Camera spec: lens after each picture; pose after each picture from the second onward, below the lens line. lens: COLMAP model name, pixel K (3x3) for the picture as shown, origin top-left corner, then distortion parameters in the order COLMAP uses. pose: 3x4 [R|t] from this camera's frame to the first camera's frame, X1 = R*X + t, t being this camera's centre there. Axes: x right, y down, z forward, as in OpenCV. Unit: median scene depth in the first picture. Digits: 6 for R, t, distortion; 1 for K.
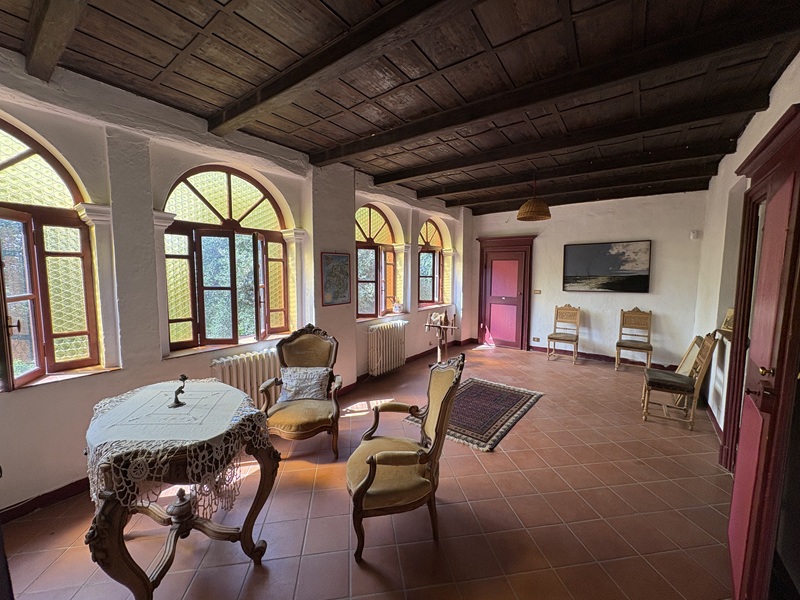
lens RADIAL K [[318.1, 0, 404.0], [0, 318.1, 305.8], [0, 0, 1]] dist [0.001785, 0.000169]
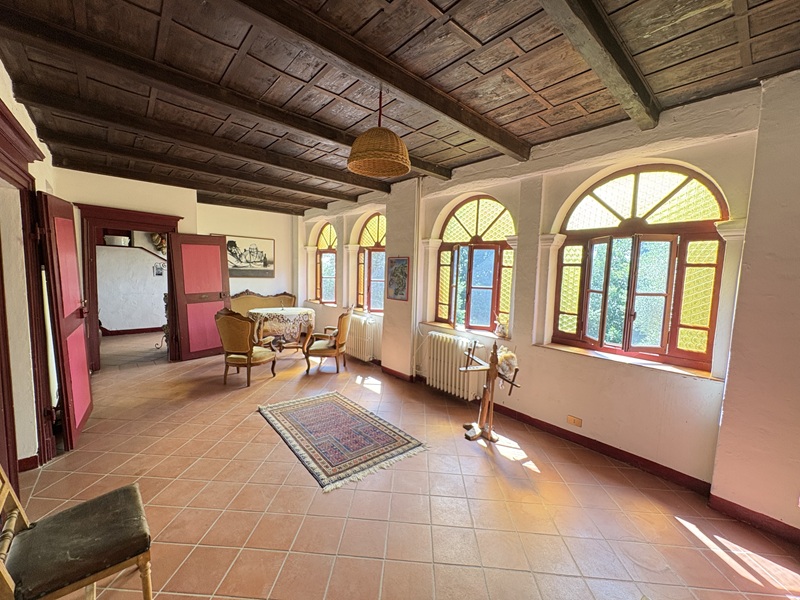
lens RADIAL K [[318.1, 0, 402.7], [0, 318.1, 297.2], [0, 0, 1]] dist [0.001785, 0.000169]
pose [[-0.211154, 0.059835, -0.975620, 0.500225], [-0.123994, 0.988421, 0.087457, -0.062721], [0.969556, 0.139438, -0.201290, 0.645277]]
